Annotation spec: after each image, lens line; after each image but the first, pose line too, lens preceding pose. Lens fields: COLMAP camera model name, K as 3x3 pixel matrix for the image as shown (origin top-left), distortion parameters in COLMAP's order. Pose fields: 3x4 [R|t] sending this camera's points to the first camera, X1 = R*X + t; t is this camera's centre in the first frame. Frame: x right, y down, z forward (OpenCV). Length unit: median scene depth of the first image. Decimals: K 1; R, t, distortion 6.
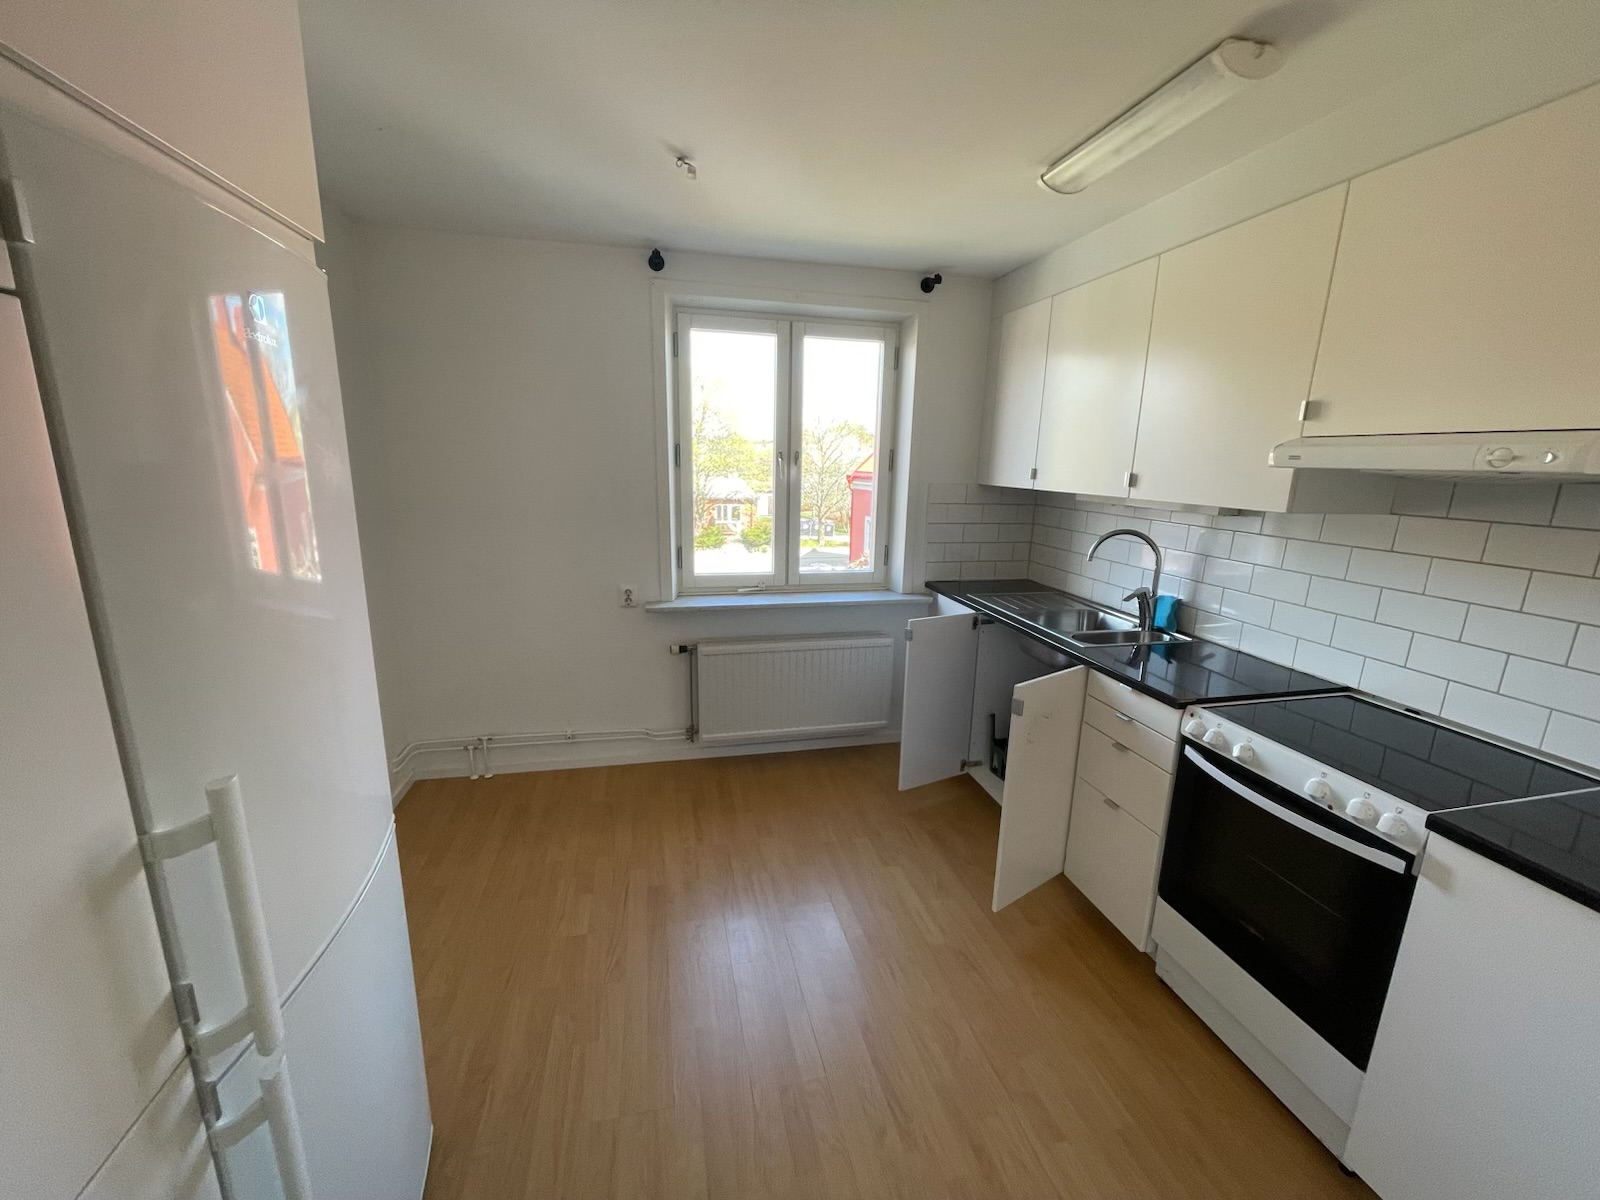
lens RADIAL K [[650.7, 0, 805.6], [0, 650.7, 603.0], [0, 0, 1]] dist [-0.002026, -0.000020]
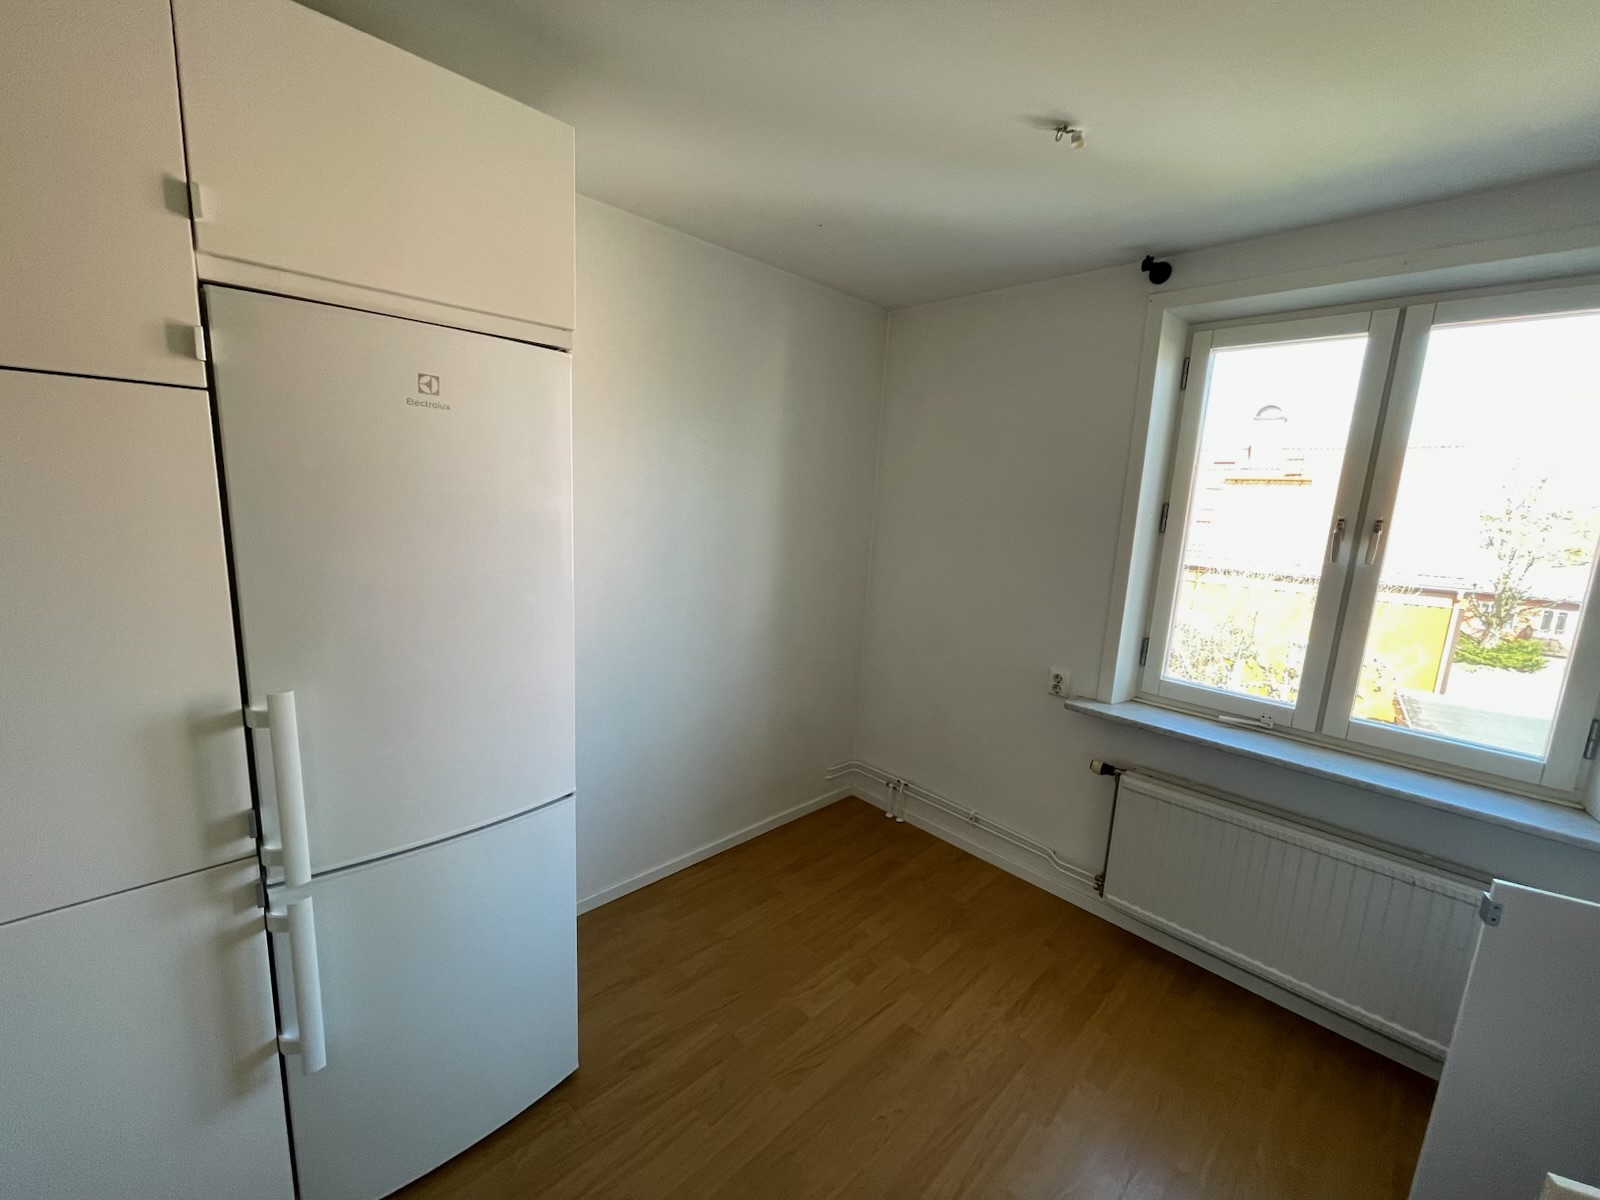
lens RADIAL K [[650.7, 0, 805.6], [0, 650.7, 603.0], [0, 0, 1]] dist [-0.002026, -0.000020]
pose [[0.523600, 0.150604, -0.838547, 0.231778], [-0.229259, 0.972853, 0.031572, -0.060283], [0.820538, 0.175714, 0.543913, 0.270640]]
